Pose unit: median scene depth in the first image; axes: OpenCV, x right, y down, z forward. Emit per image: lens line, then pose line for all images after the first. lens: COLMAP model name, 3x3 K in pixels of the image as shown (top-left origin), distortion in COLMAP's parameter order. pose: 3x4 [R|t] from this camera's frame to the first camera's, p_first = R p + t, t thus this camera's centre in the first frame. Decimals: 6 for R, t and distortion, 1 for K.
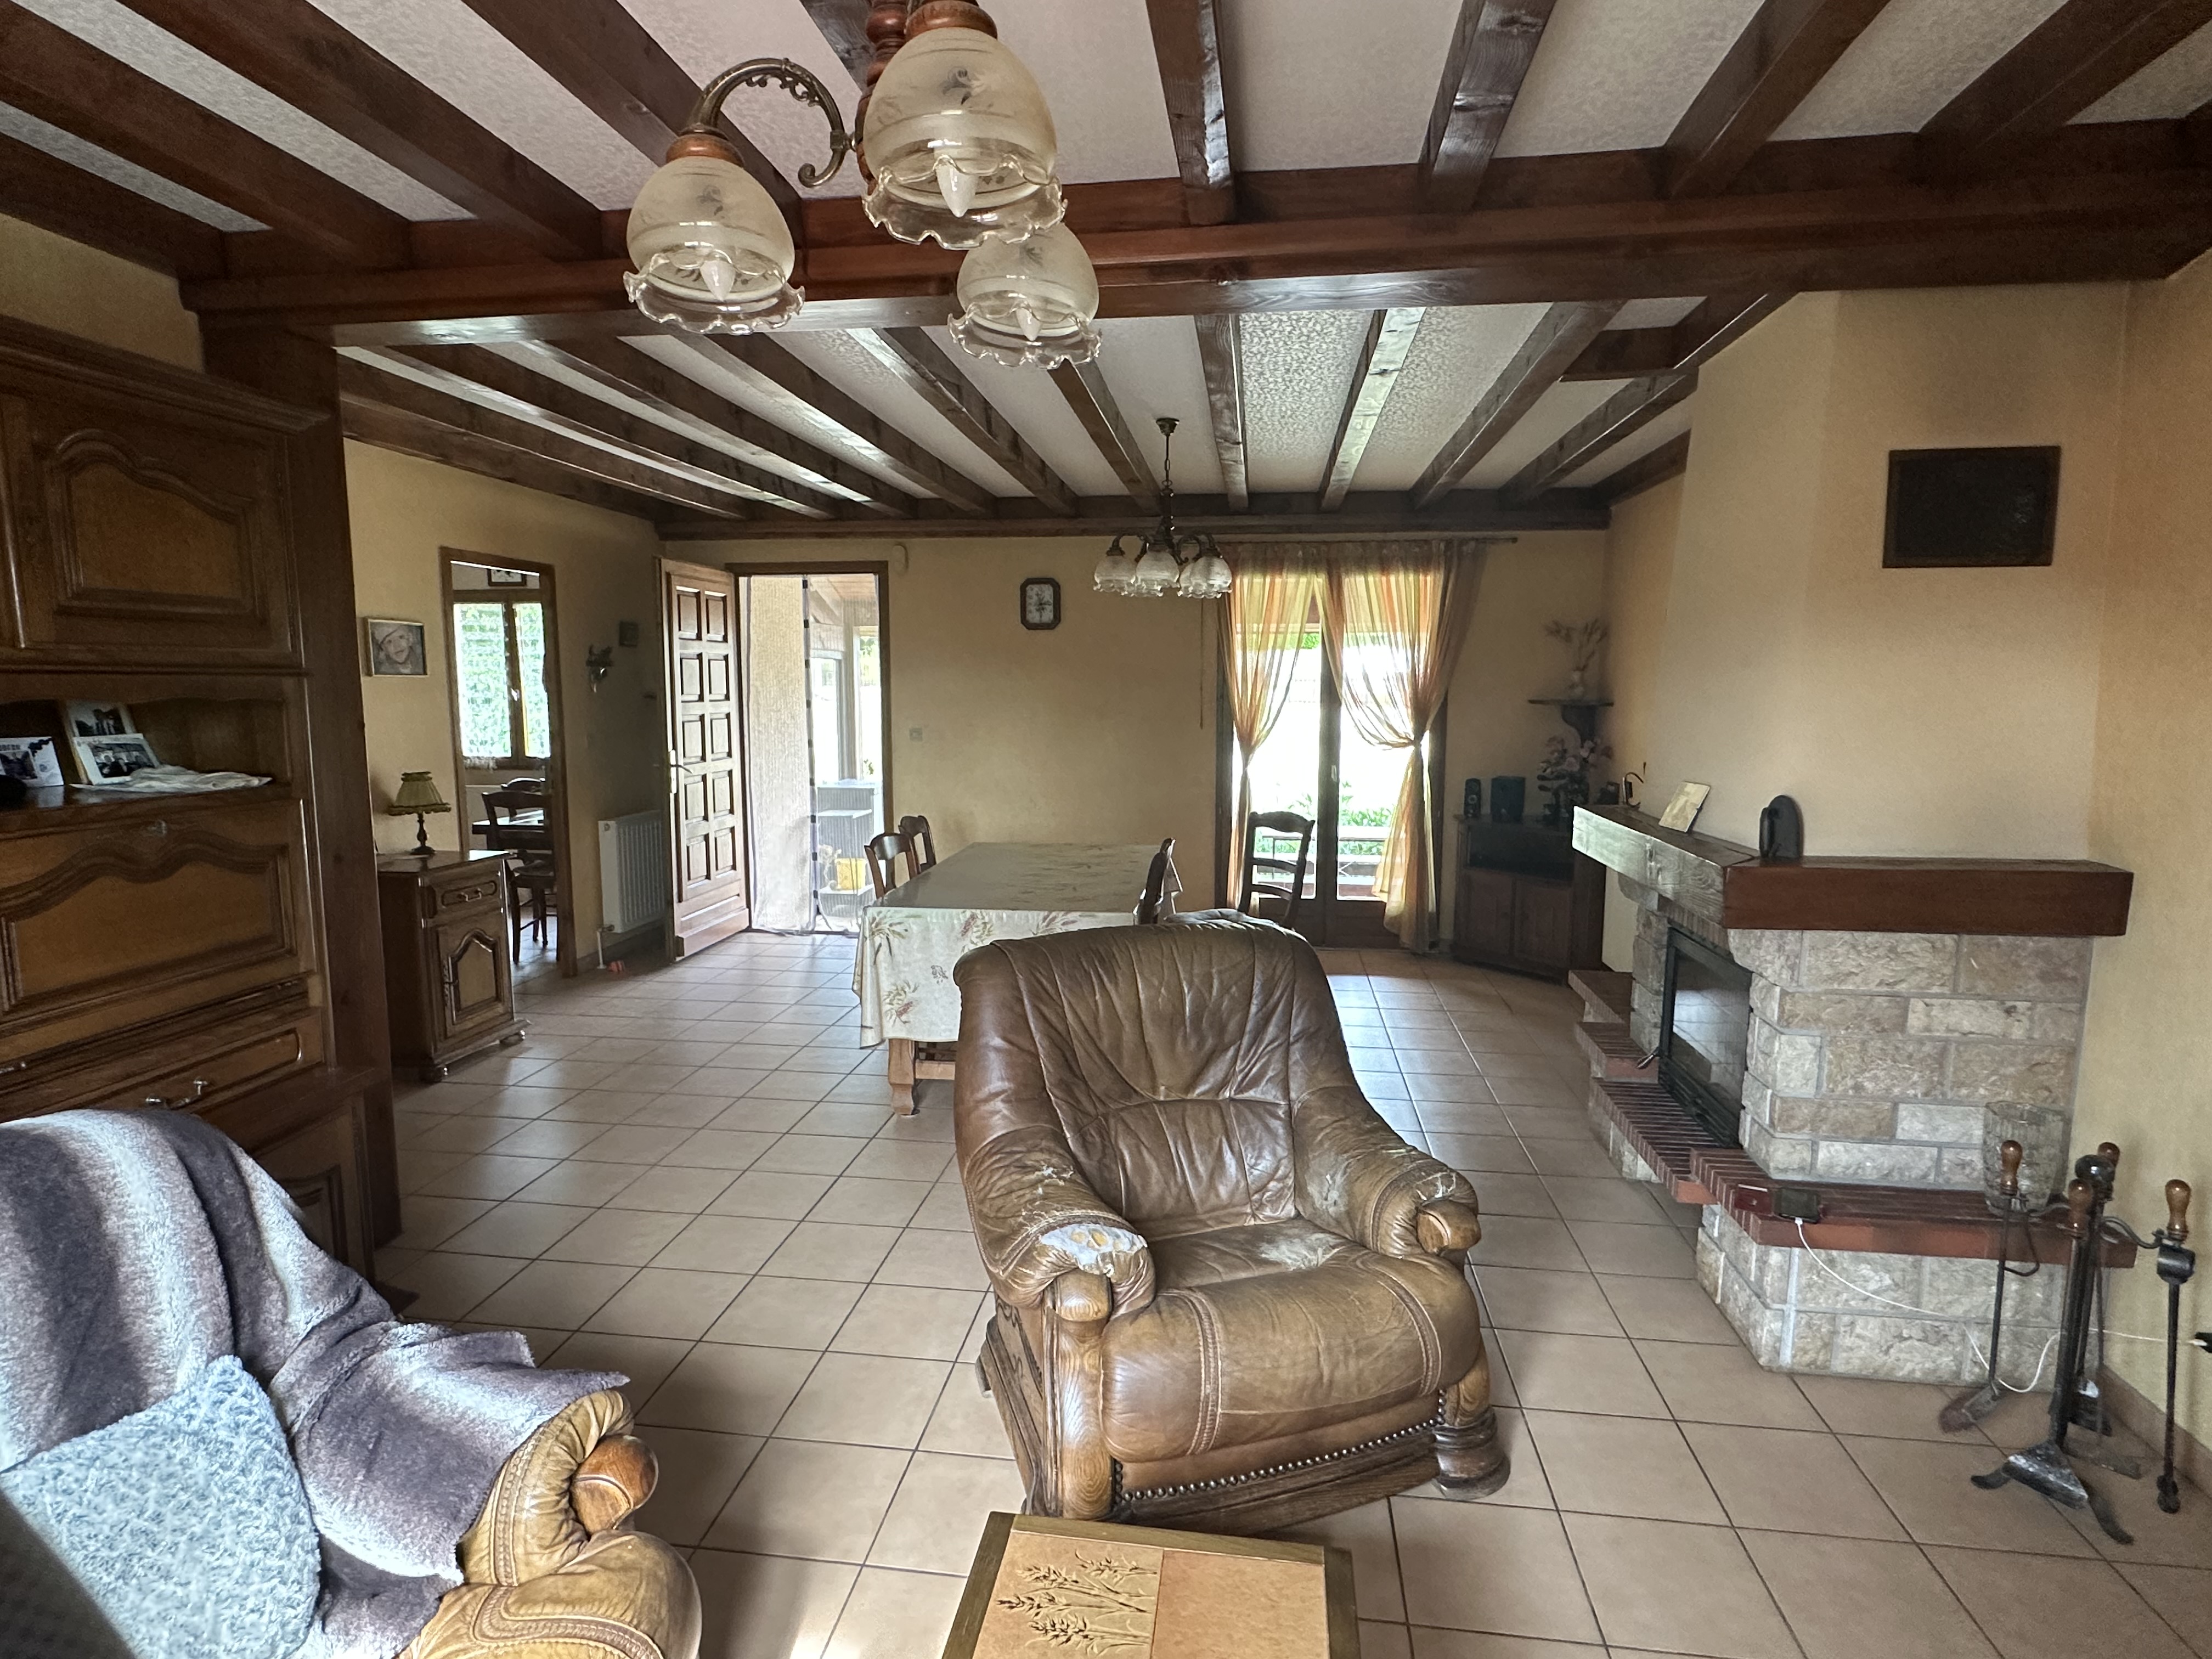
lens RADIAL K [[1157.5, 0, 1100.1], [0, 1157.5, 827.2], [0, 0, 1]] dist [-0.003872, 0.000485]
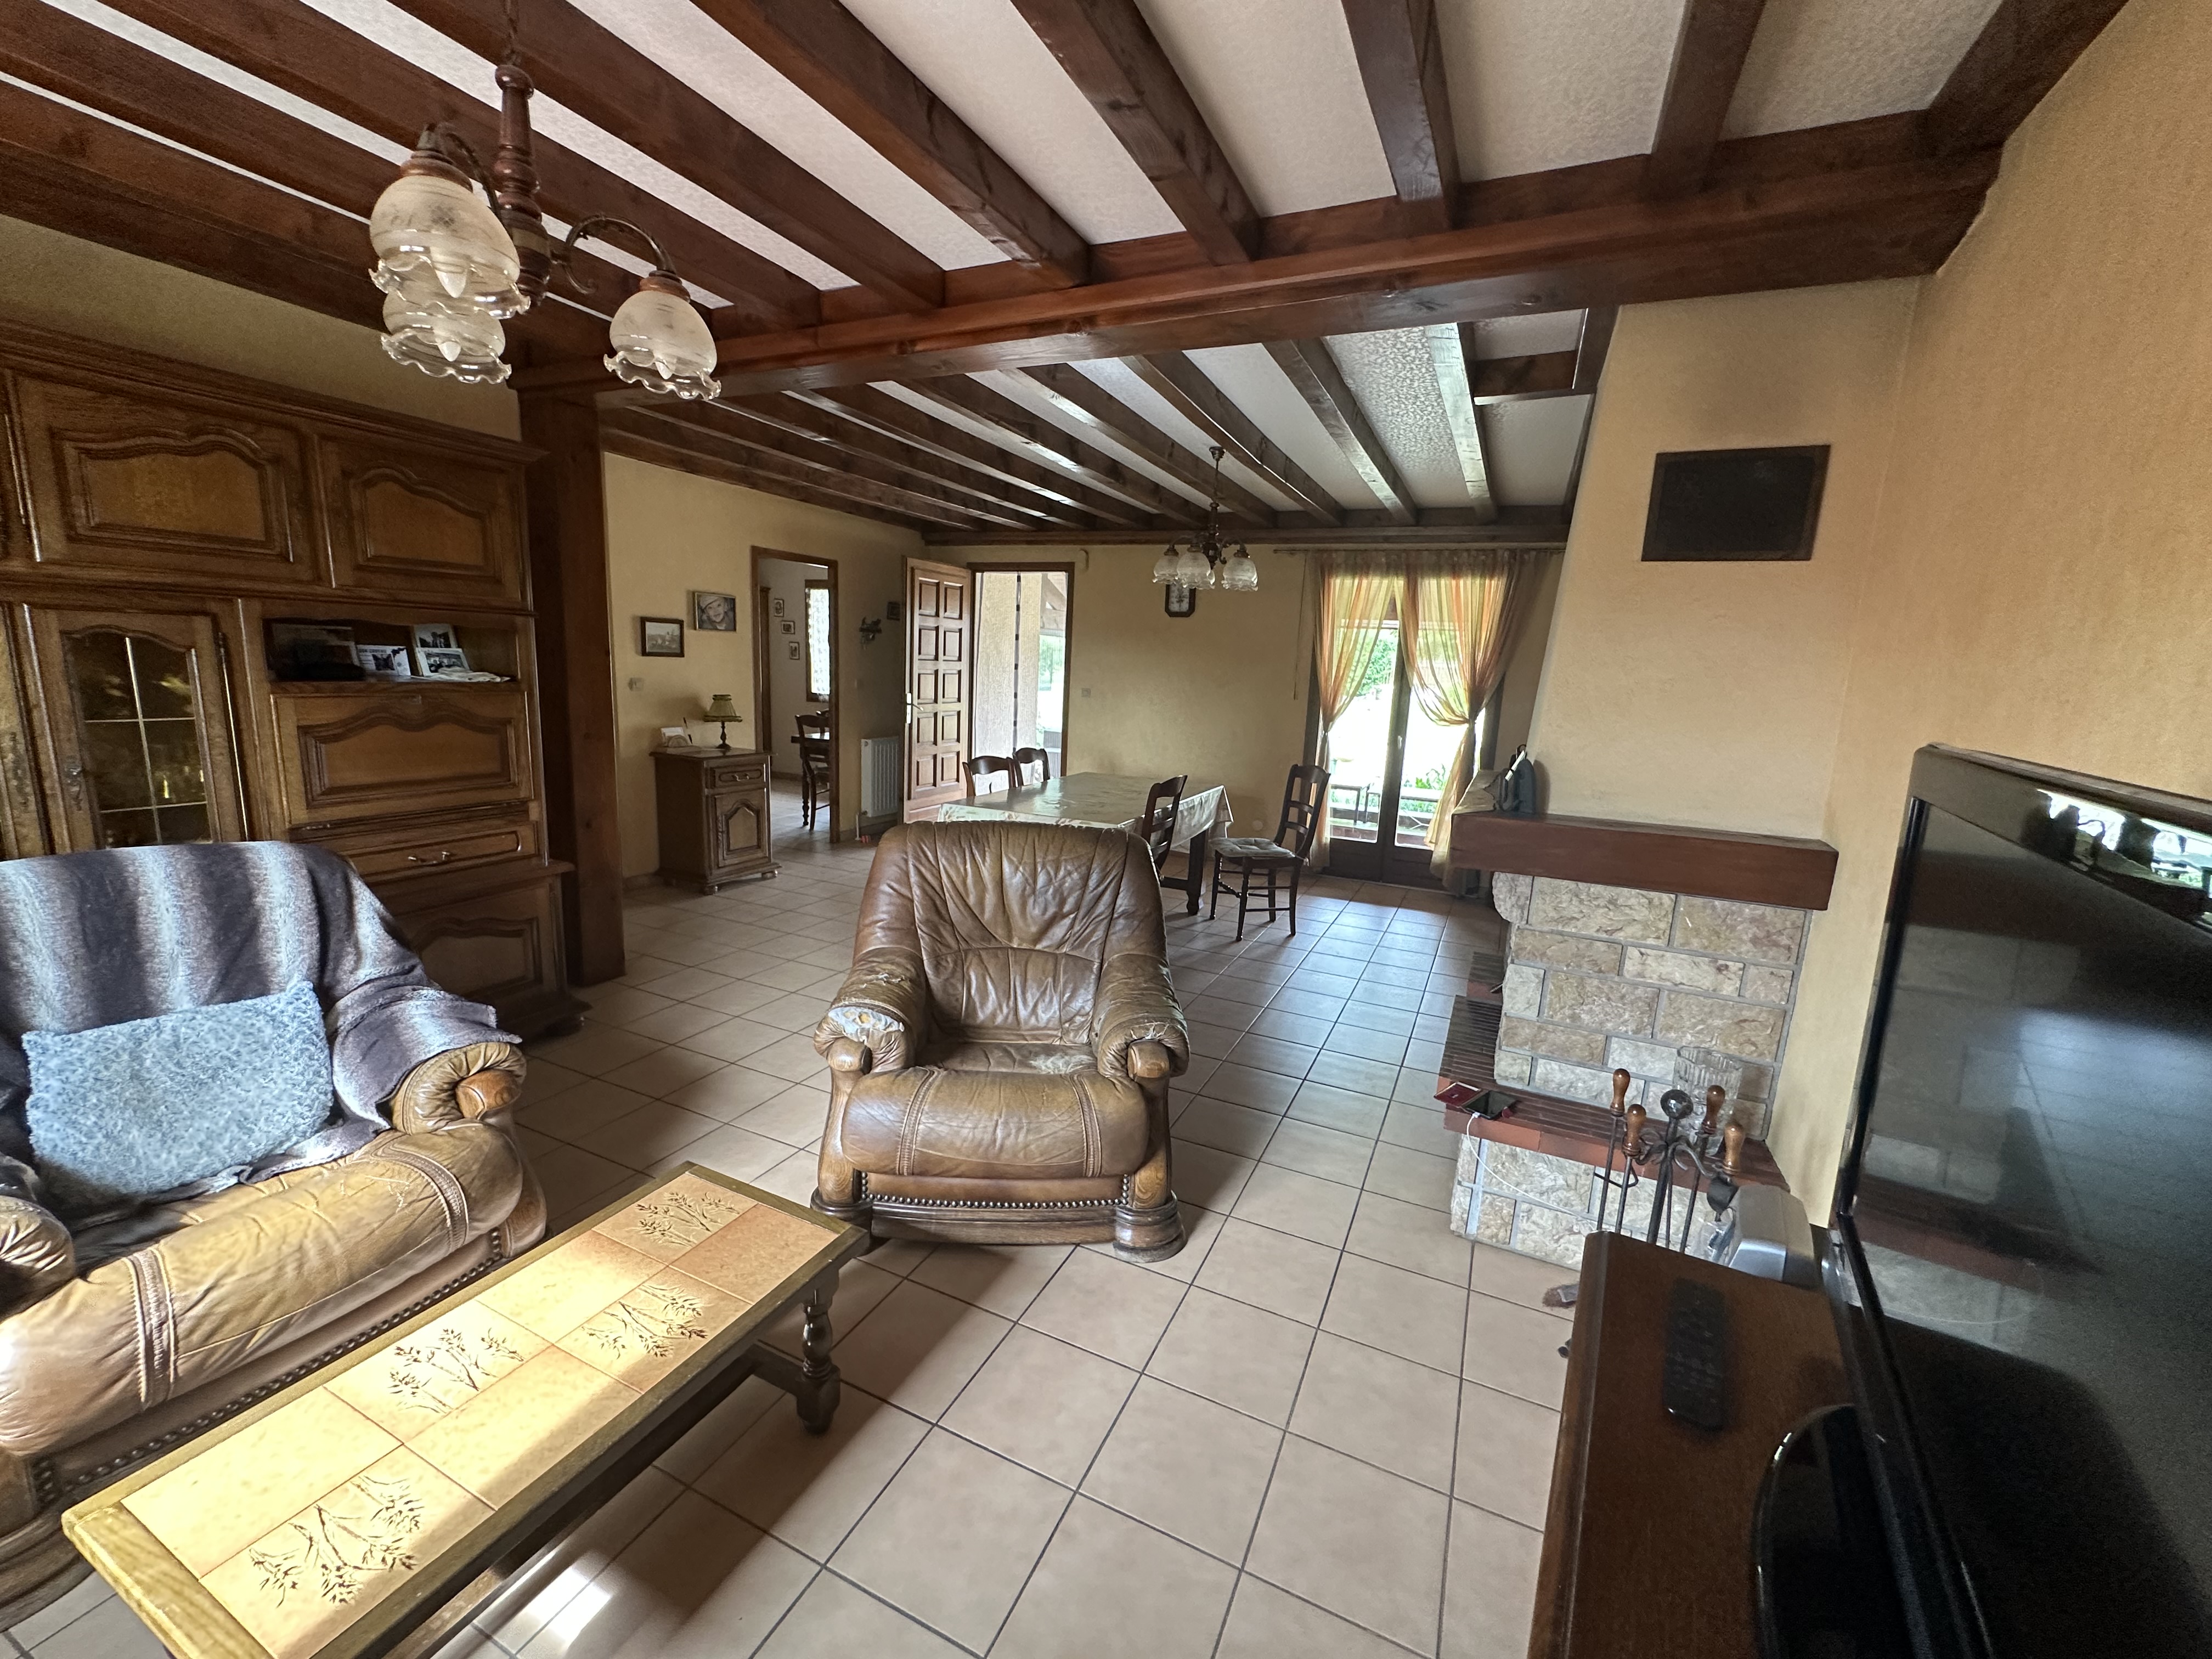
lens RADIAL K [[889.2, 0, 1110.5], [0, 889.2, 823.0], [0, 0, 1]] dist [-0.003845, 0.000426]
pose [[0.955323, 0.094972, -0.279889, 0.454998], [-0.081438, 0.994894, 0.059621, 0.017498], [0.284122, -0.034164, 0.958179, 0.026337]]
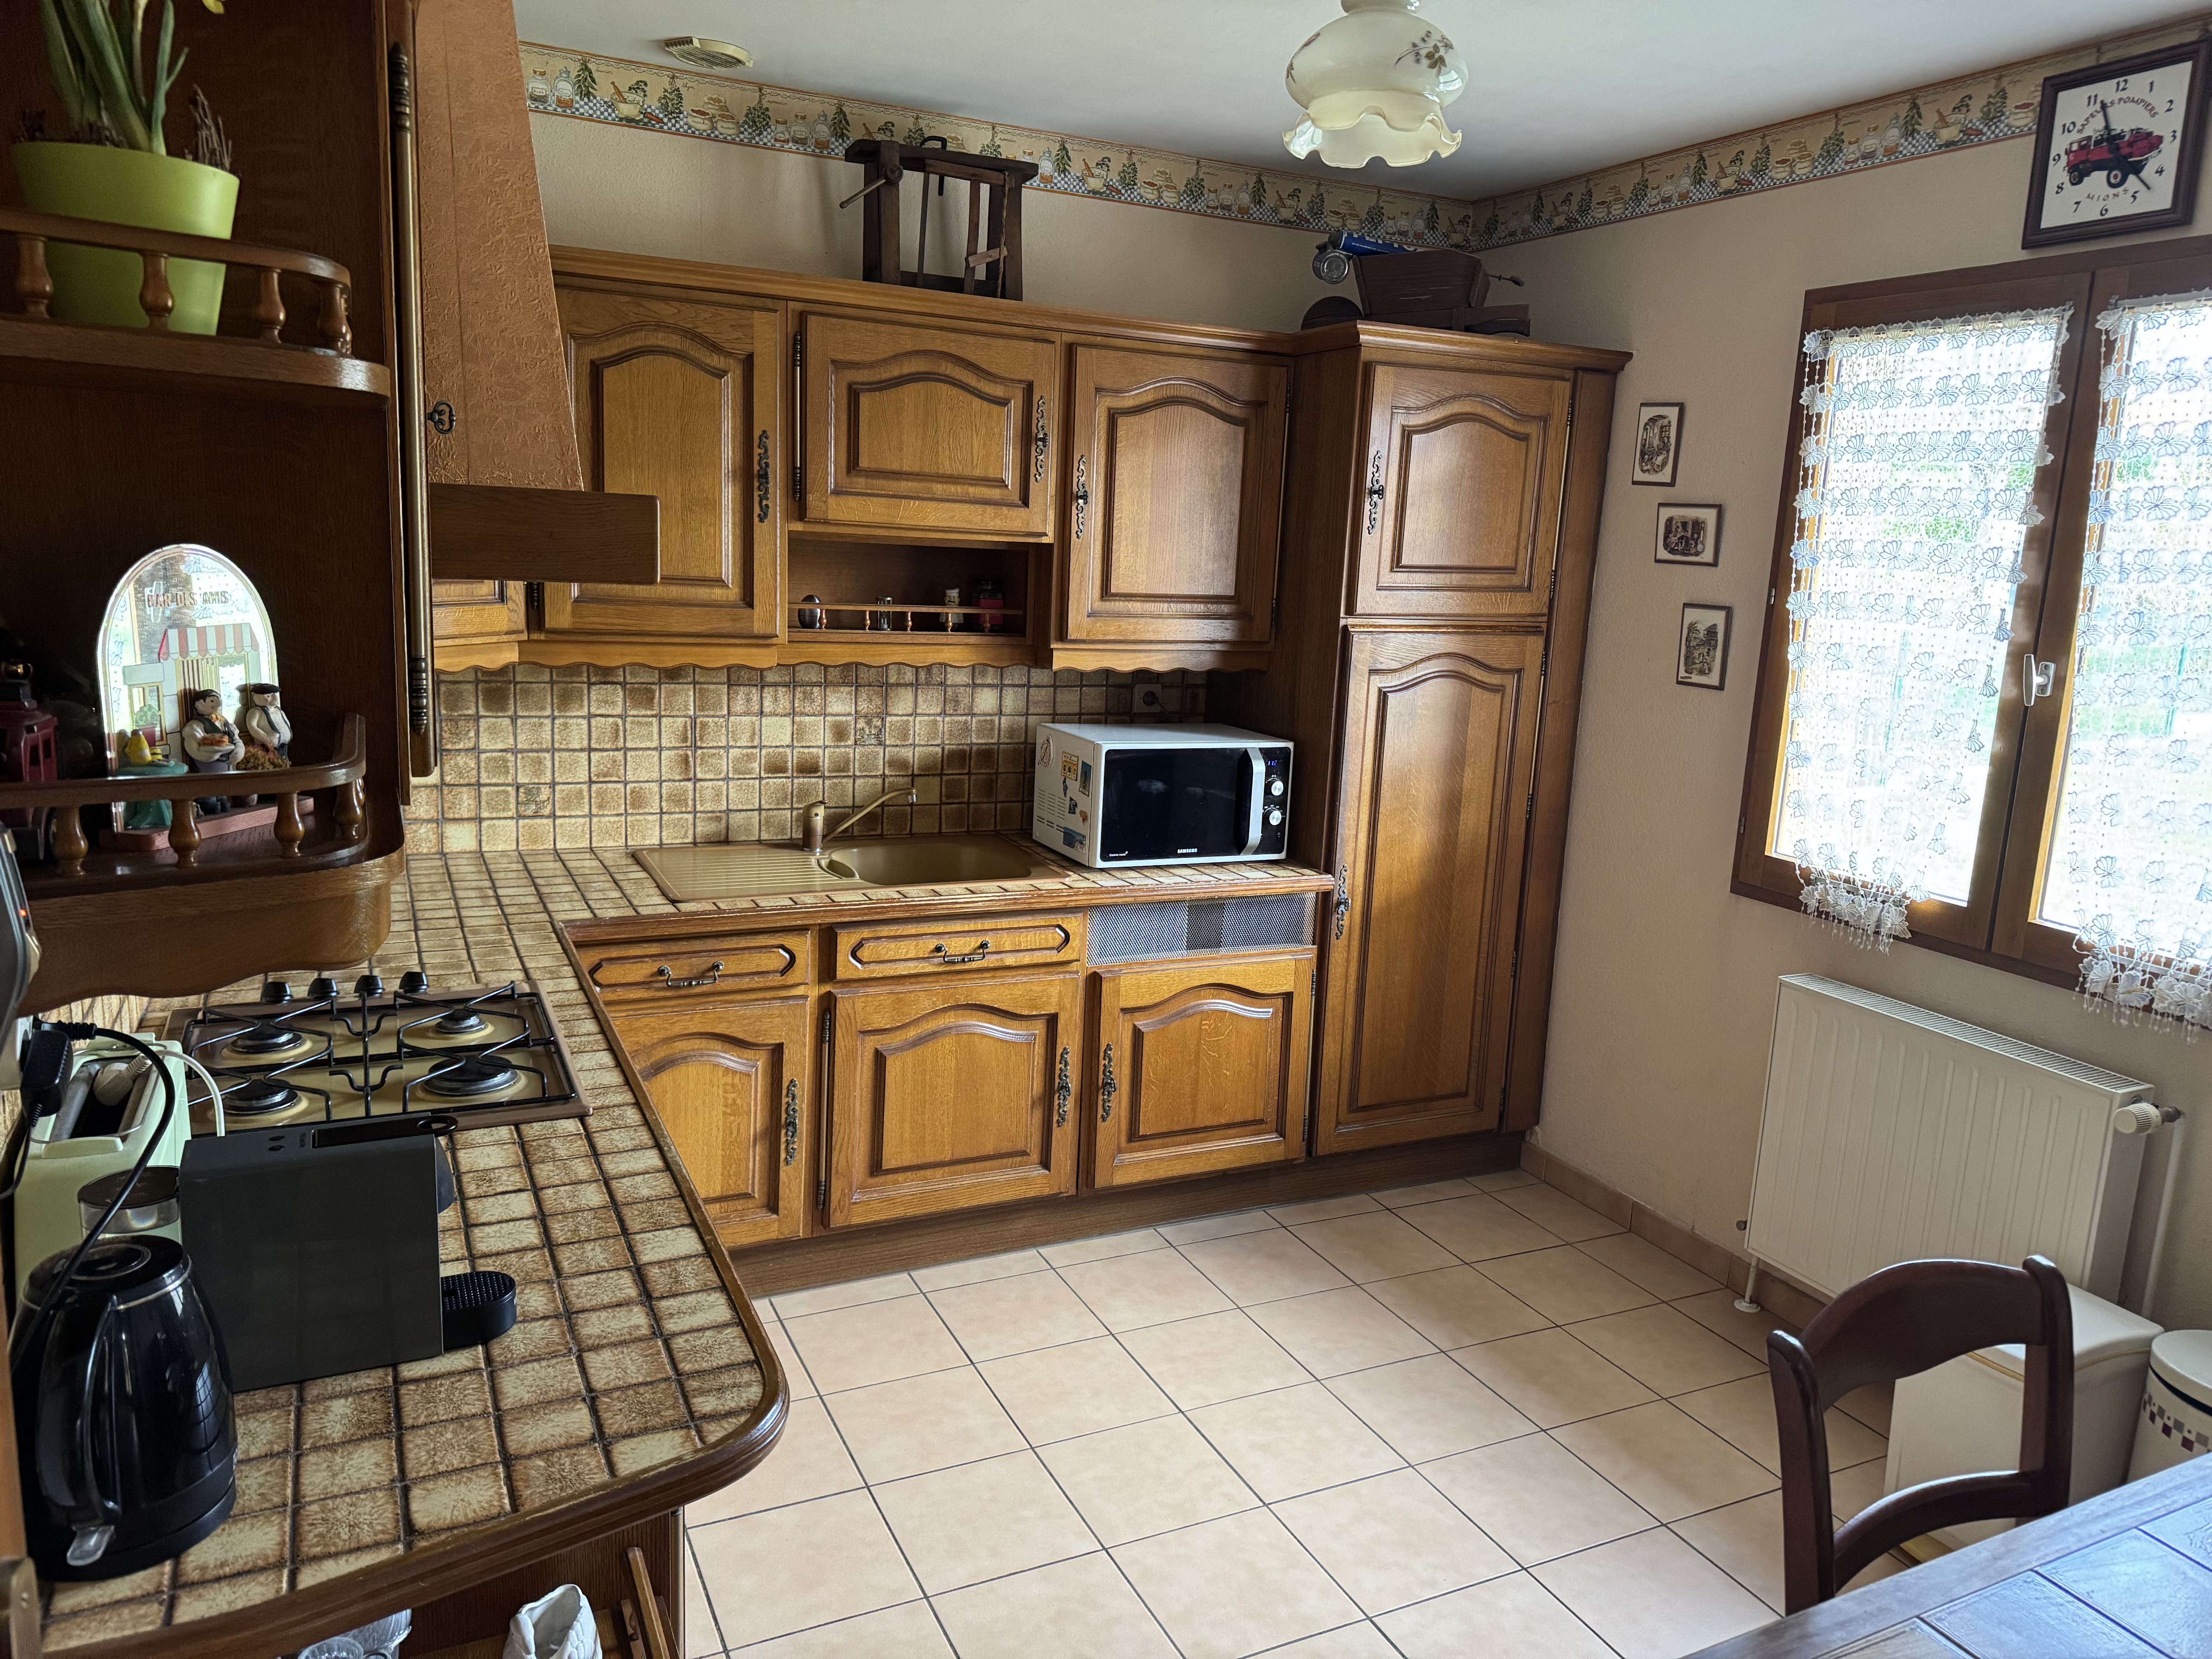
lens RADIAL K [[1549.2, 0, 1109.0], [0, 1549.2, 833.8], [0, 0, 1]] dist [0.005294, 0.001448]
pose [[0.555826, 0.177988, -0.812021, -1.061319], [-0.149513, 0.982285, 0.112967, -0.280960], [0.817743, 0.058618, 0.572591, 2.022932]]
